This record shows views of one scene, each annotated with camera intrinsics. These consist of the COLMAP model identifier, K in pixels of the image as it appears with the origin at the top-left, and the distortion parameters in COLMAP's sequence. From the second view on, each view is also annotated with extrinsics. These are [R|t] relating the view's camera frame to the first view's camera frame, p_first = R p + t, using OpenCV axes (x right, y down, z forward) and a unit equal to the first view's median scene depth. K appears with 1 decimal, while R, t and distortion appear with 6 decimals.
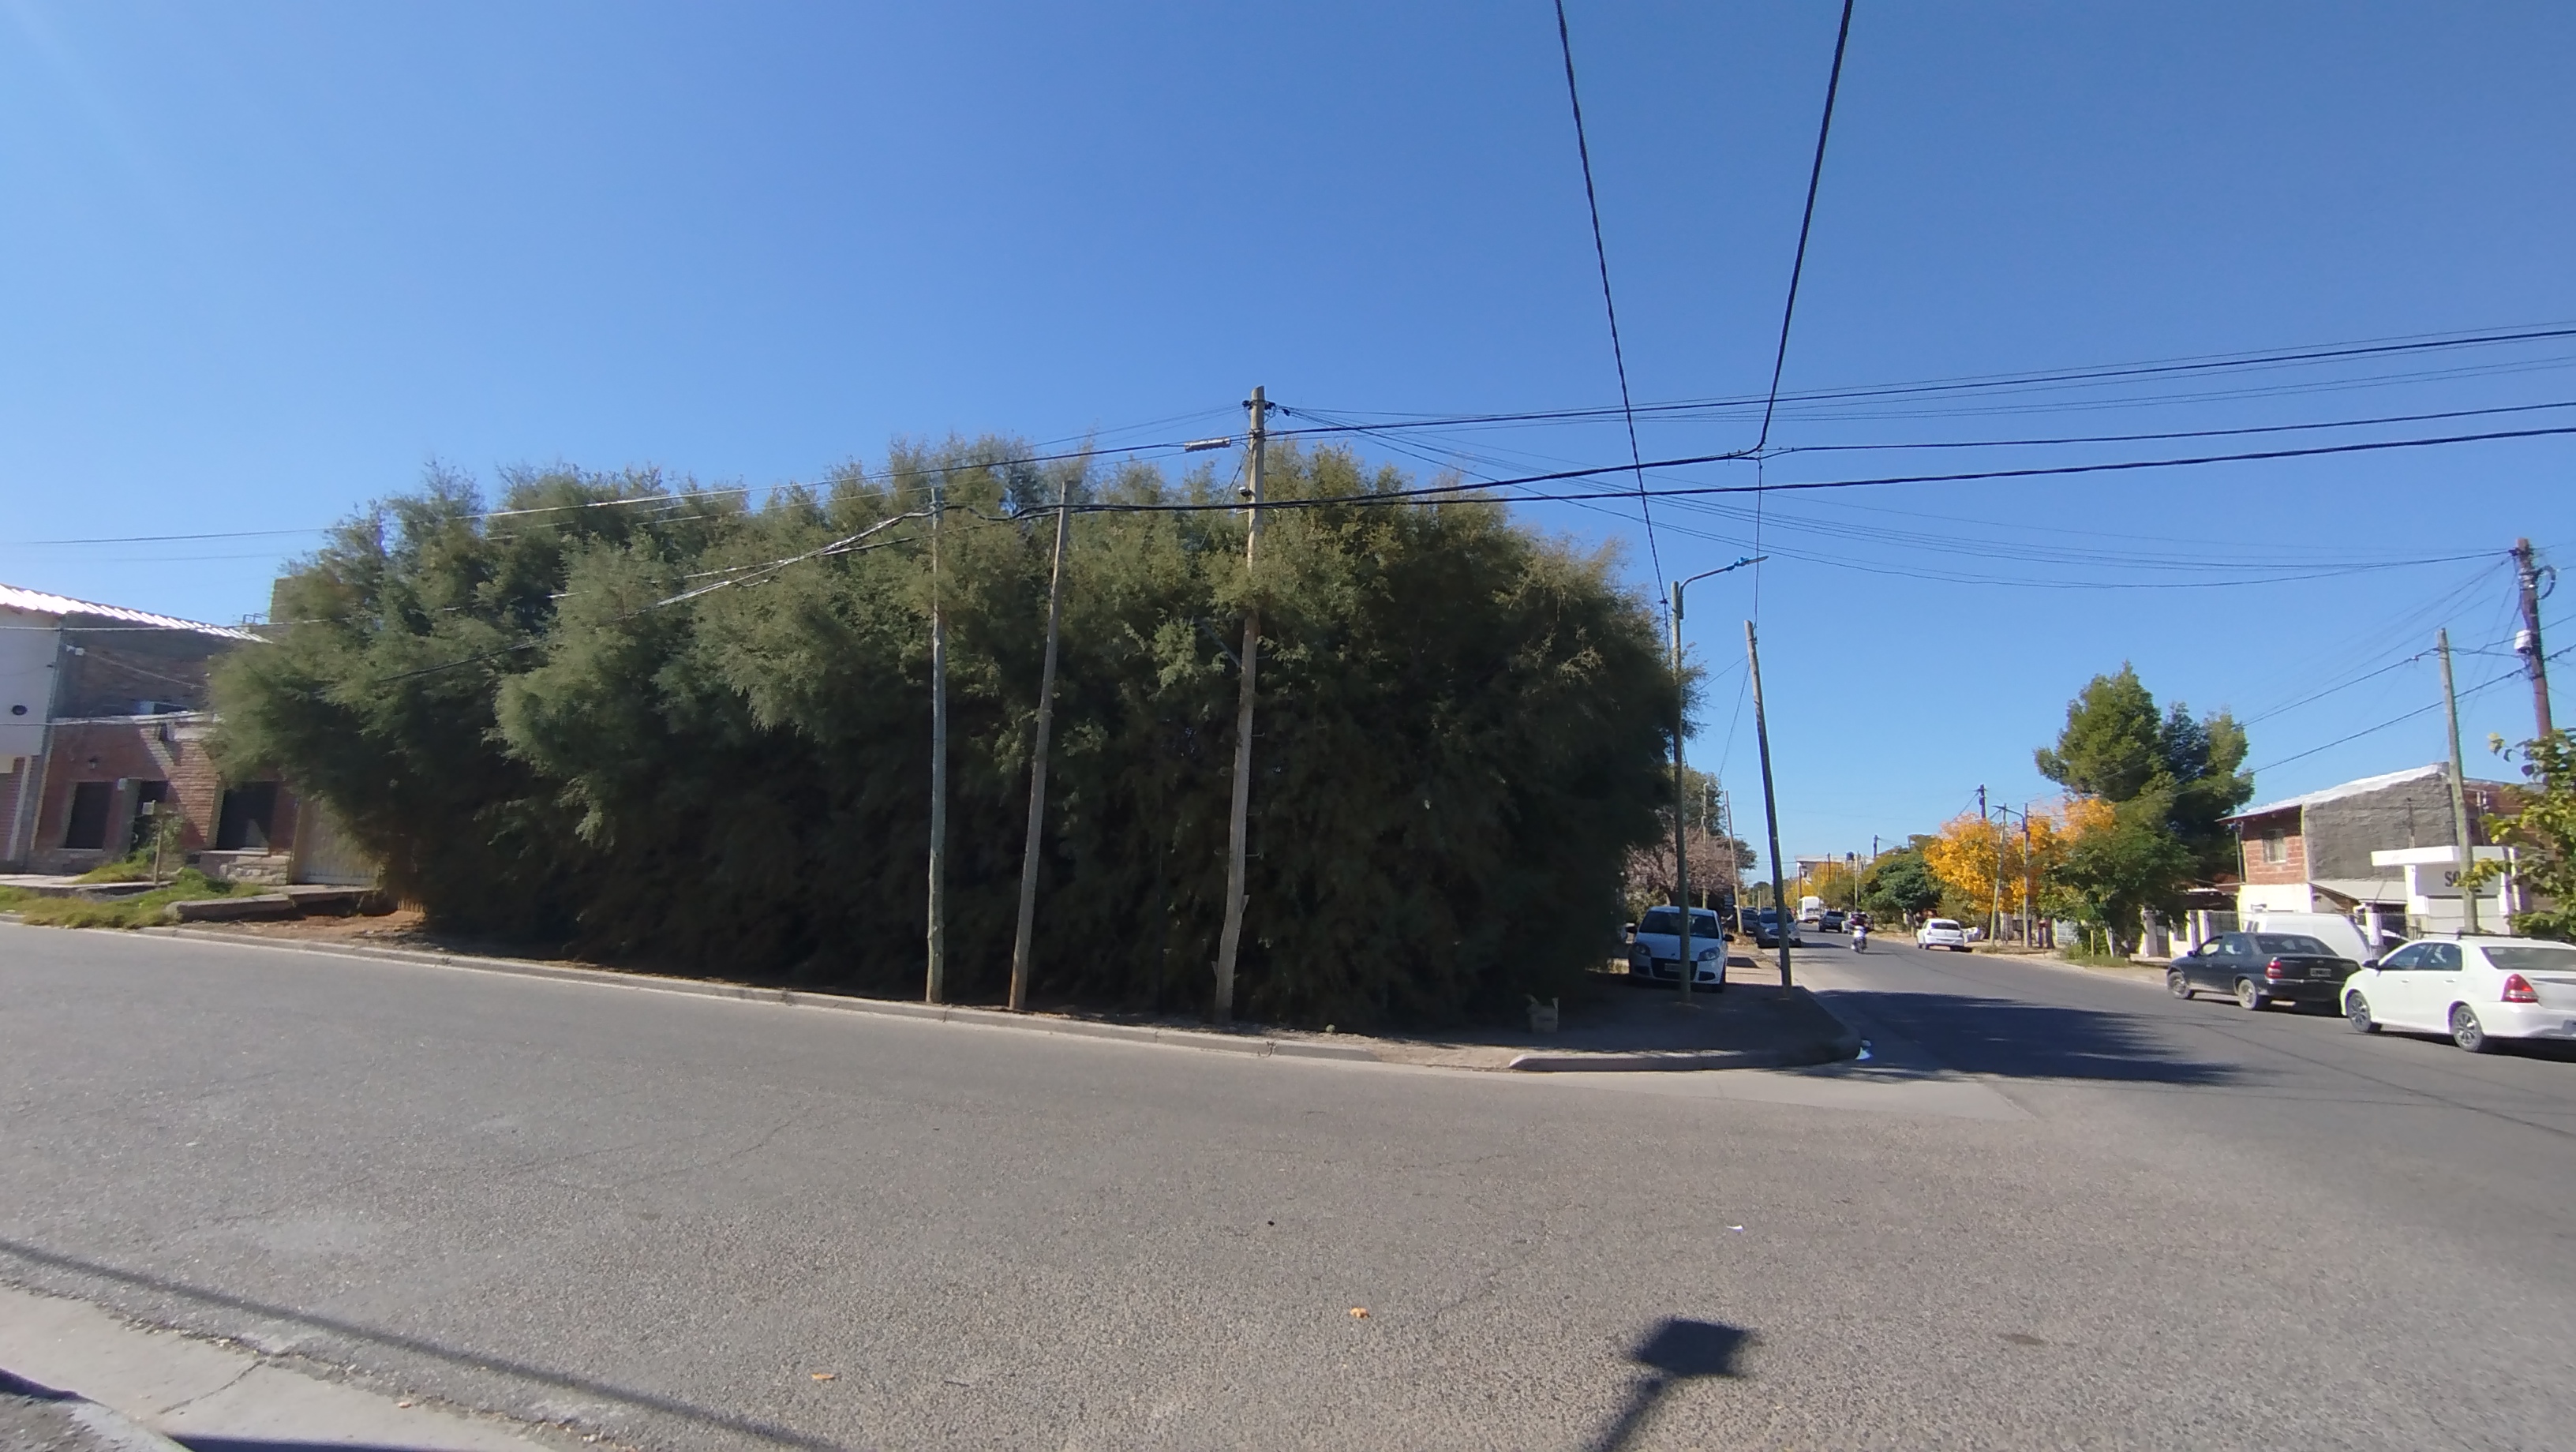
lens RADIAL K [[1181.1, 0, 1290.1], [0, 1181.1, 713.3], [0, 0, 1]] dist [-0.018406, 0.003820]
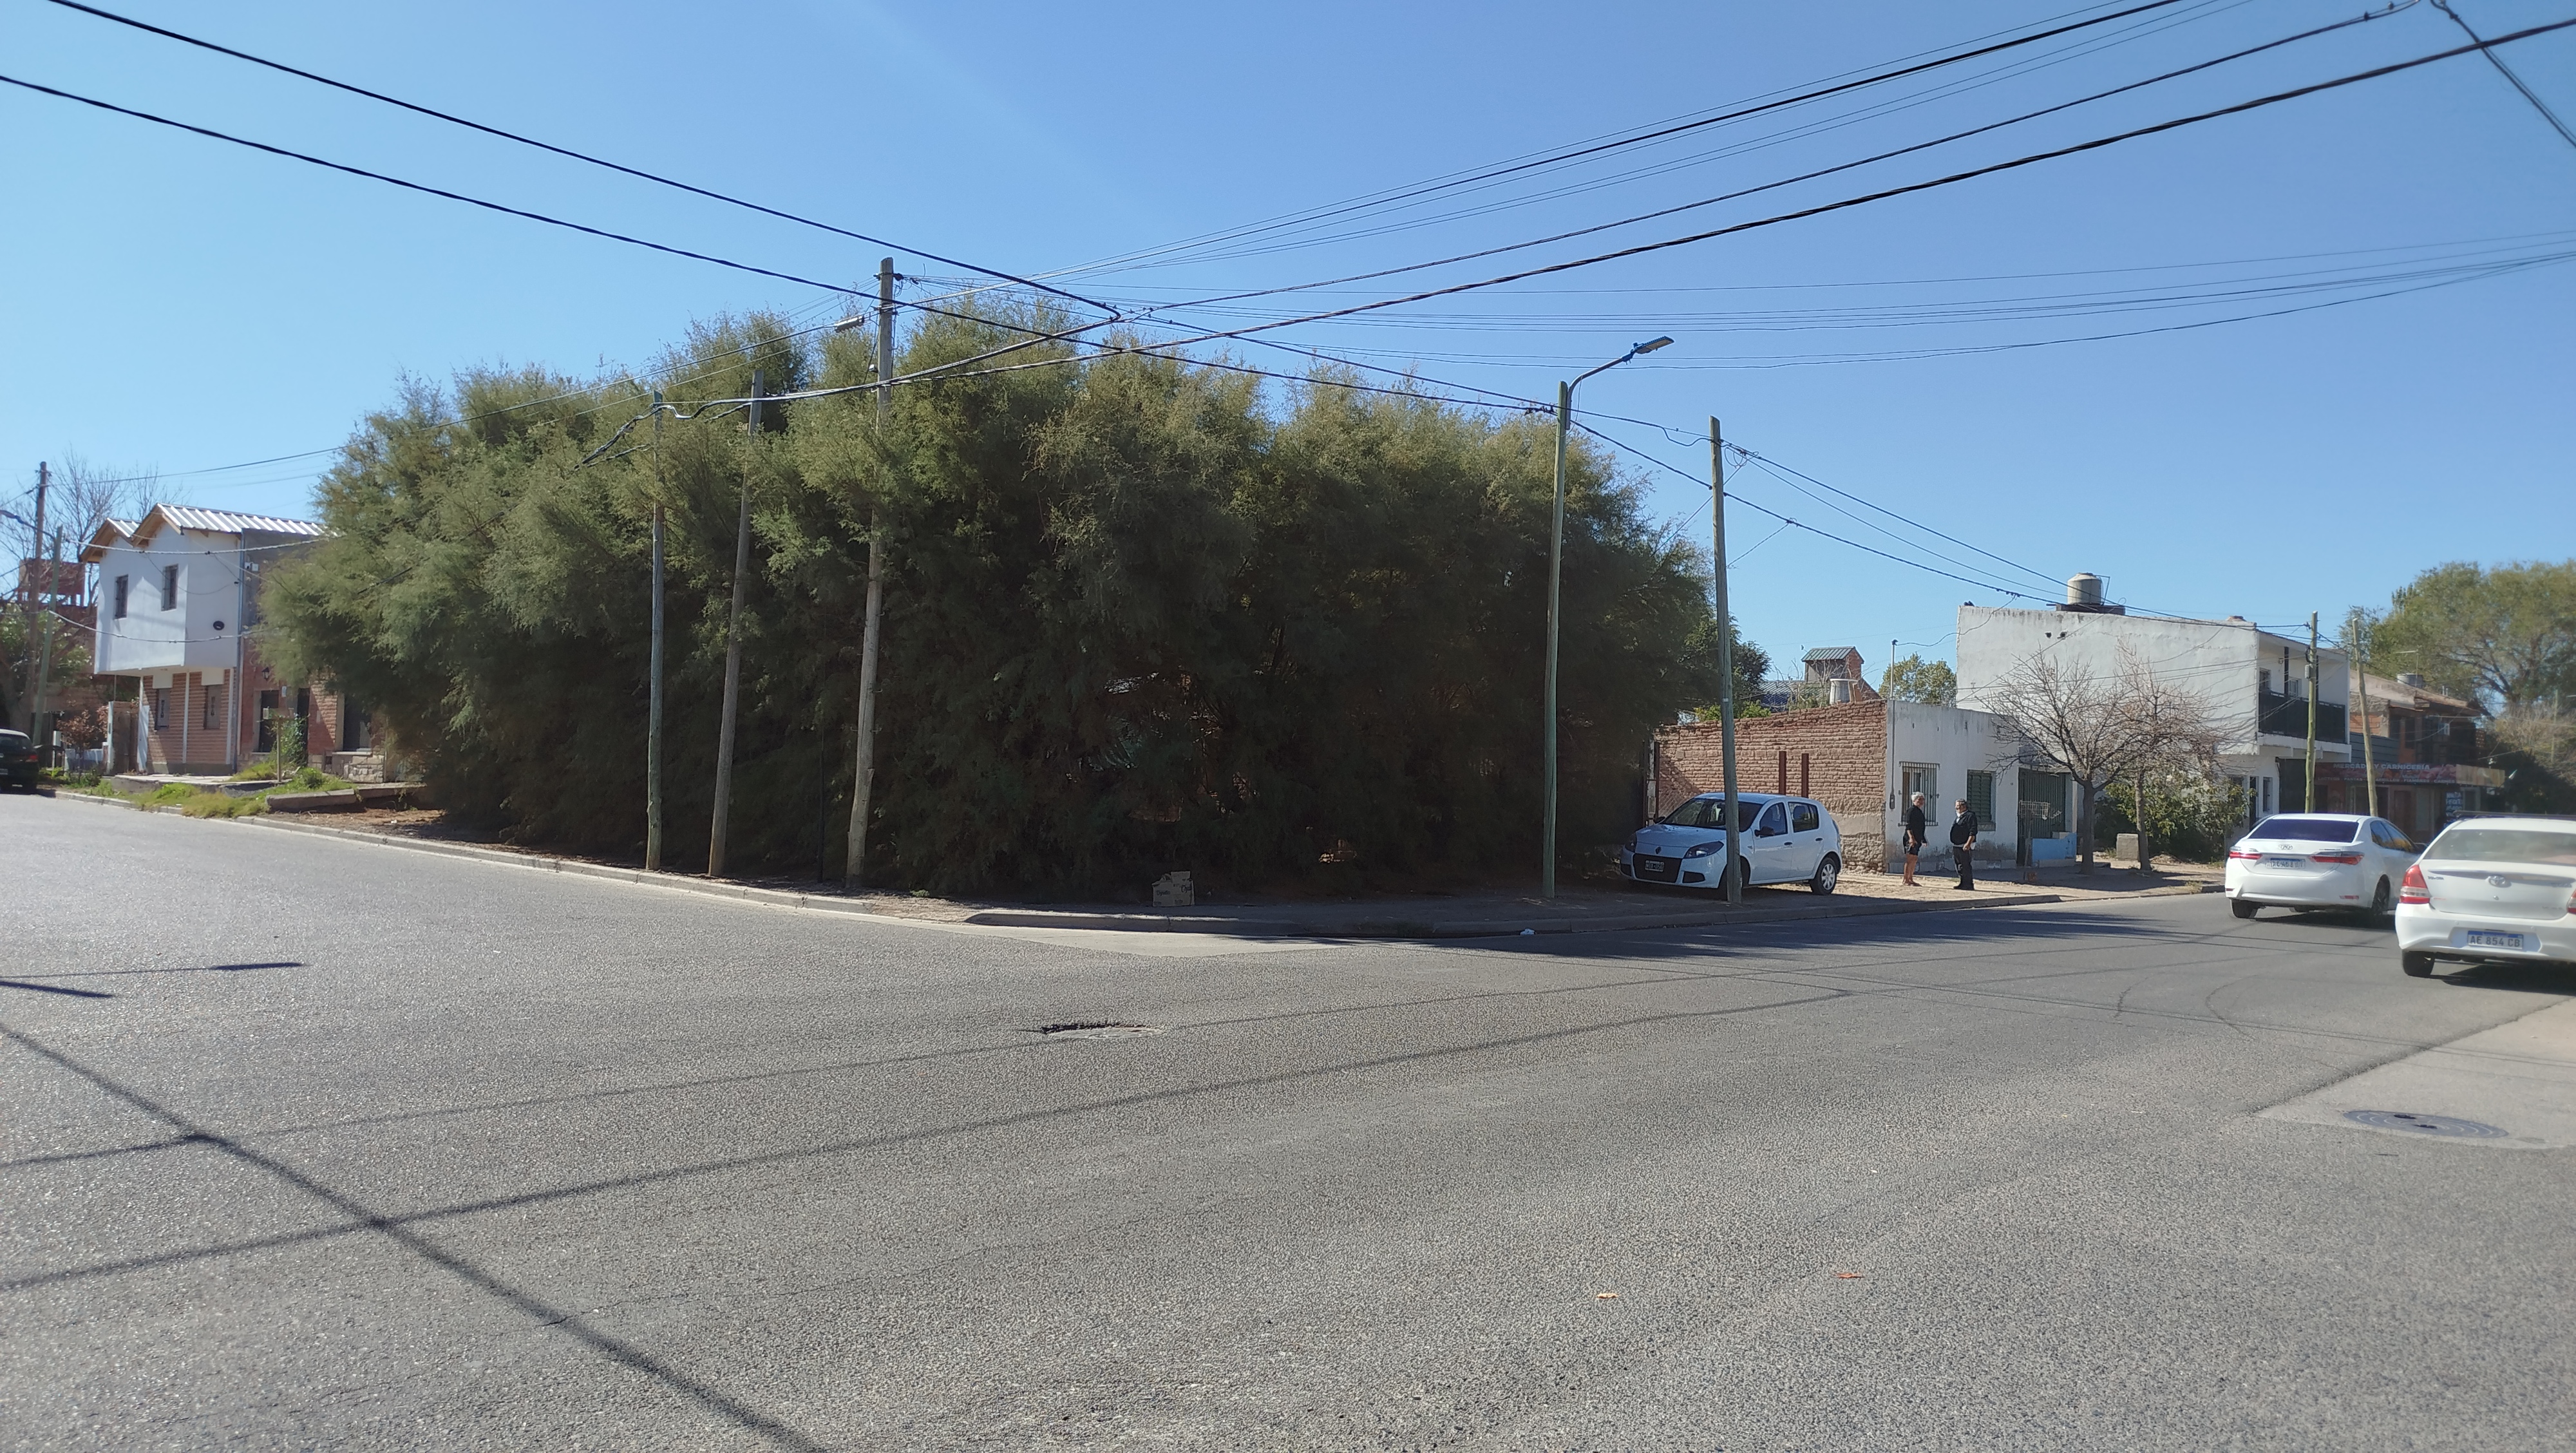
lens RADIAL K [[1838.9, 0, 1290.0], [0, 1838.9, 726.3], [0, 0, 1]] dist [0.007545, 0.002133]
pose [[0.917481, -0.021162, -0.397217, 0.812749], [0.063192, 0.993657, 0.093021, -0.009639], [0.392729, -0.110446, 0.912998, -0.284527]]
